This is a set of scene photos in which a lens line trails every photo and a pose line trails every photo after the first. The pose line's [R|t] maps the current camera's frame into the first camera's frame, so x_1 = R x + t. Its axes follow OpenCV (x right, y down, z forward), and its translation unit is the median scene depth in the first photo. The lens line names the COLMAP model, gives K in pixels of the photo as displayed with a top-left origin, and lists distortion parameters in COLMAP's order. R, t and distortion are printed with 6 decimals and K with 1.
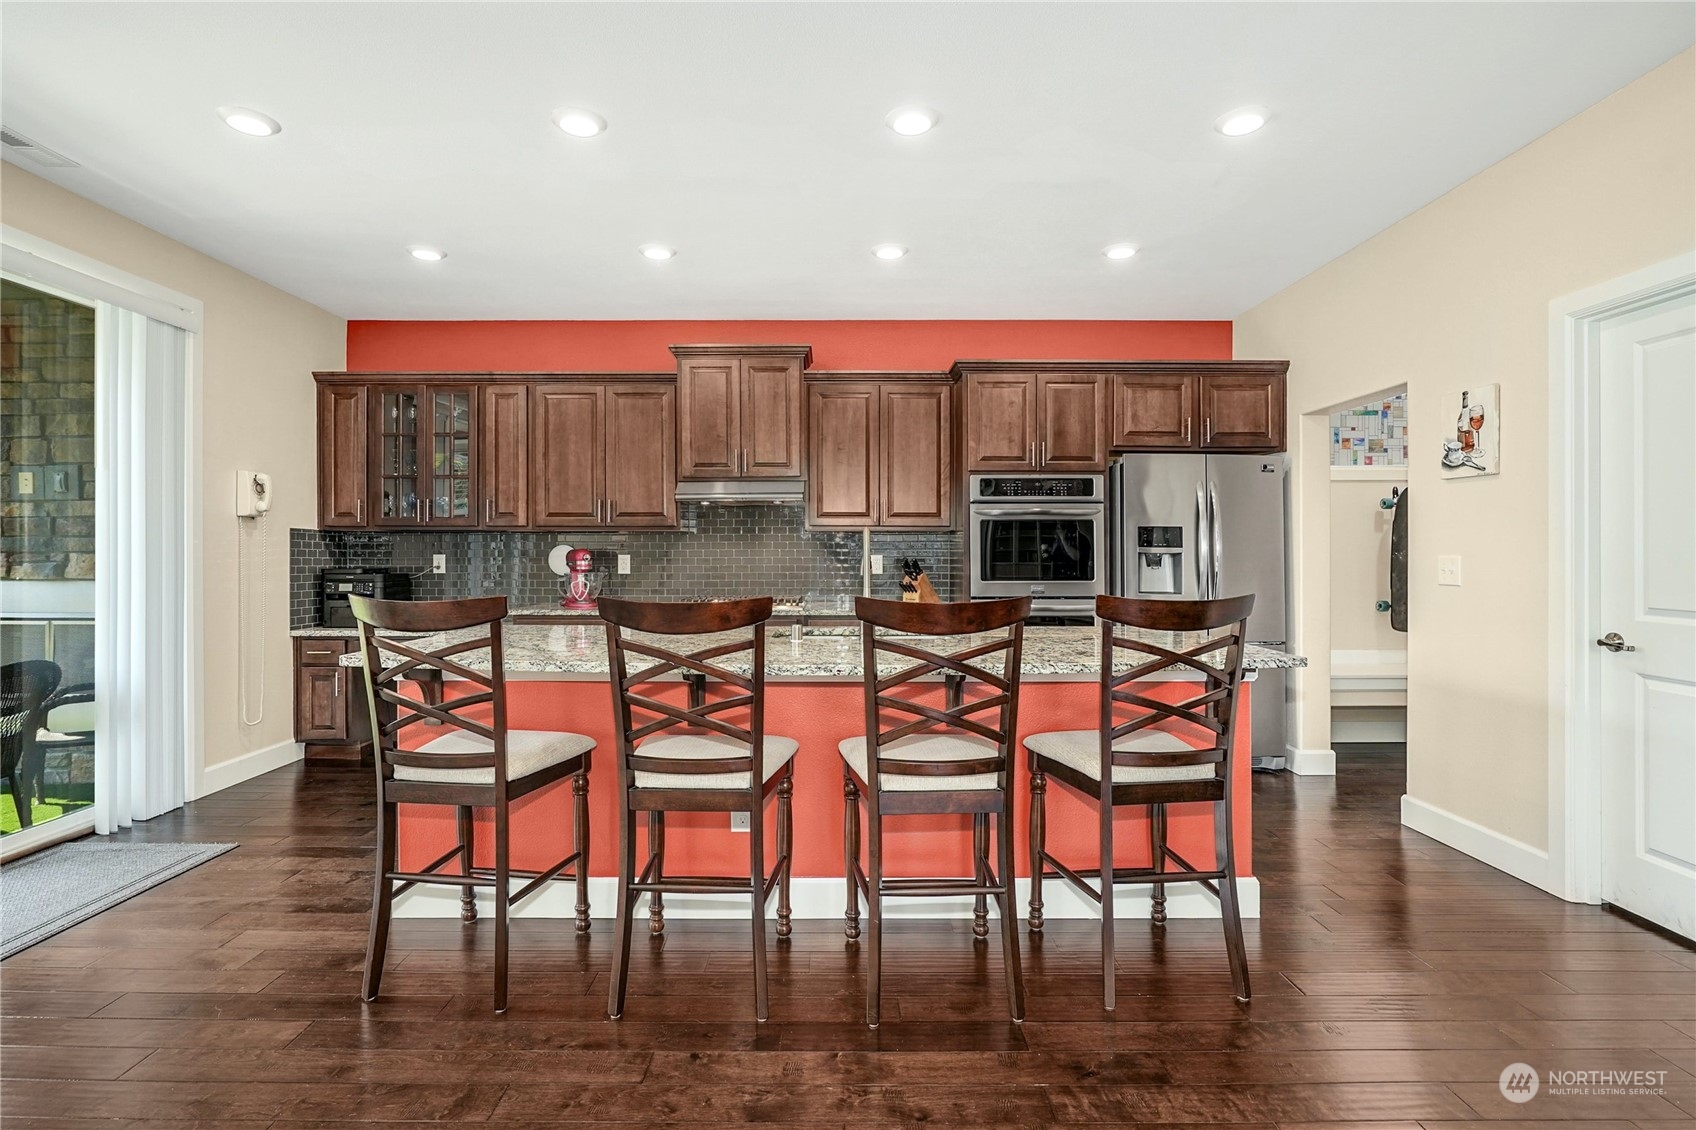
lens RADIAL K [[811.5, 0, 840.0], [0, 811.5, 553.6], [0, 0, 1]] dist [-0.002614, -0.000484]
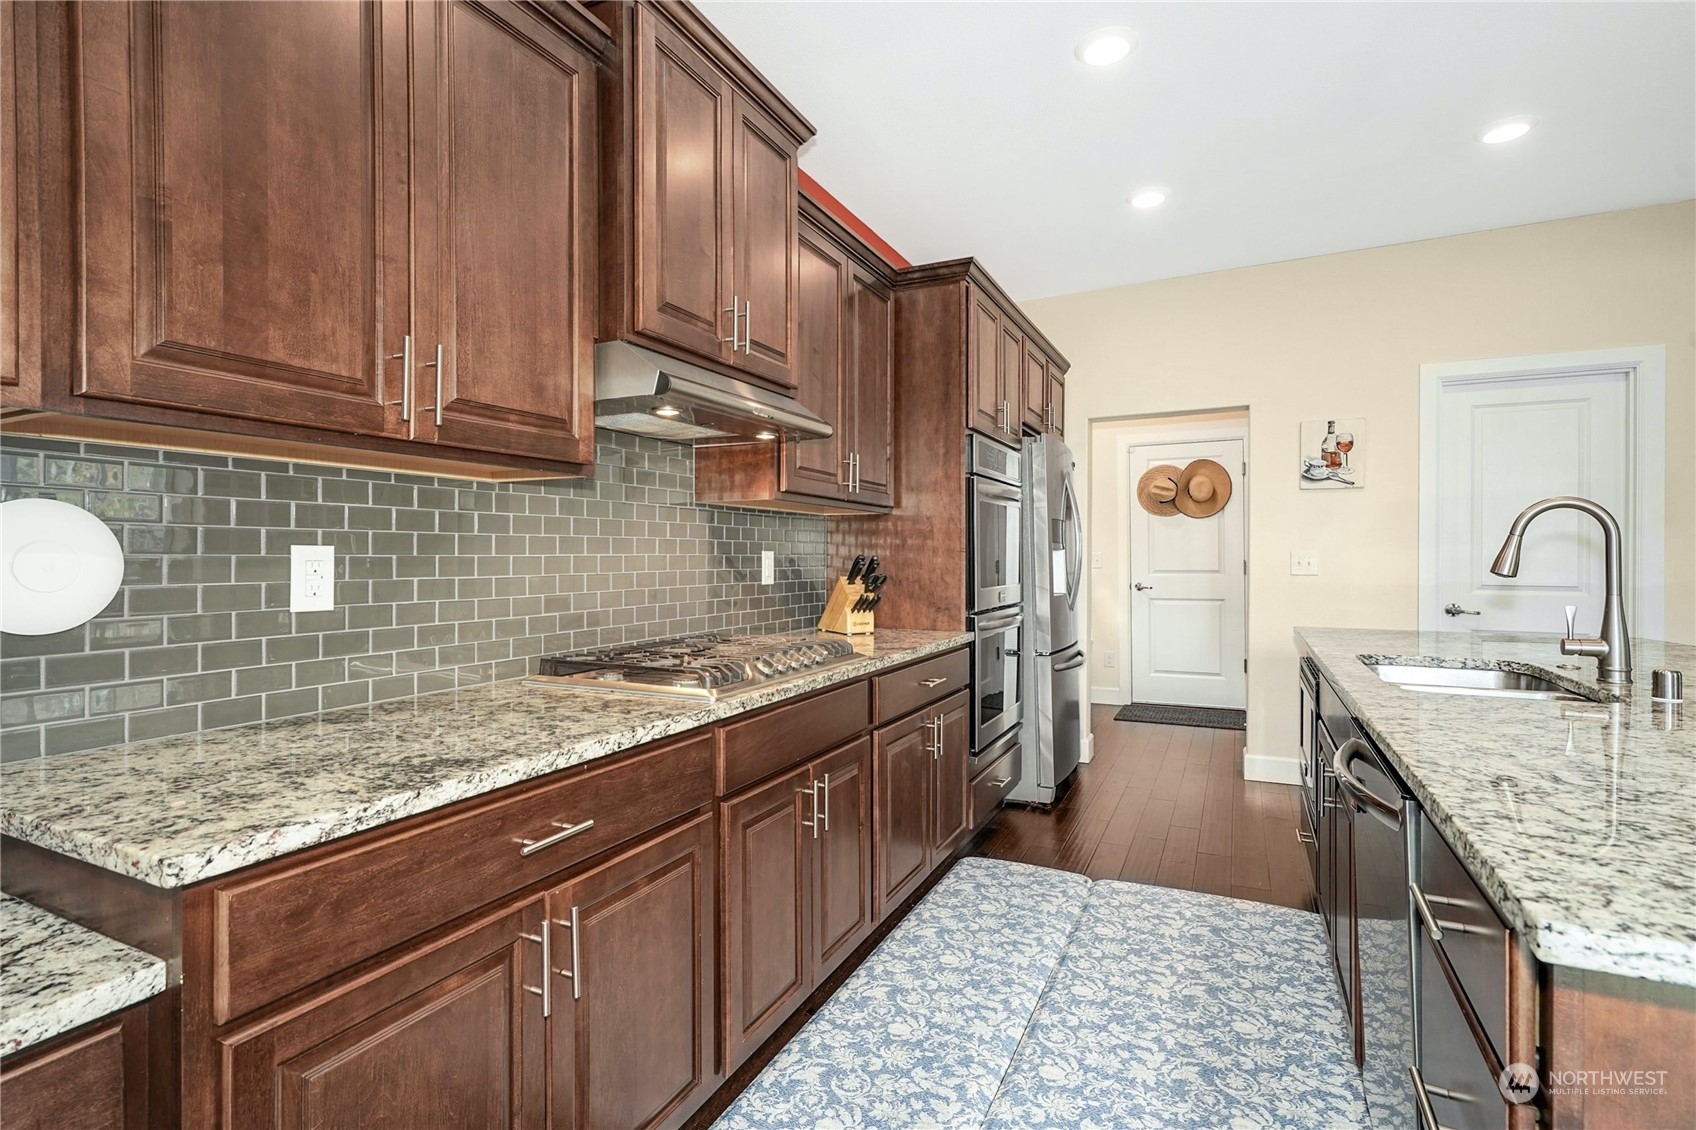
lens RADIAL K [[811.5, 0, 833.8], [0, 811.5, 562.9], [0, 0, 1]] dist [-0.002614, -0.000484]
pose [[0.446705, -0.009009, 0.894636, -0.476229], [0.001349, 0.999955, 0.009396, 0.005605], [-0.894681, -0.002990, 0.446697, 0.760723]]
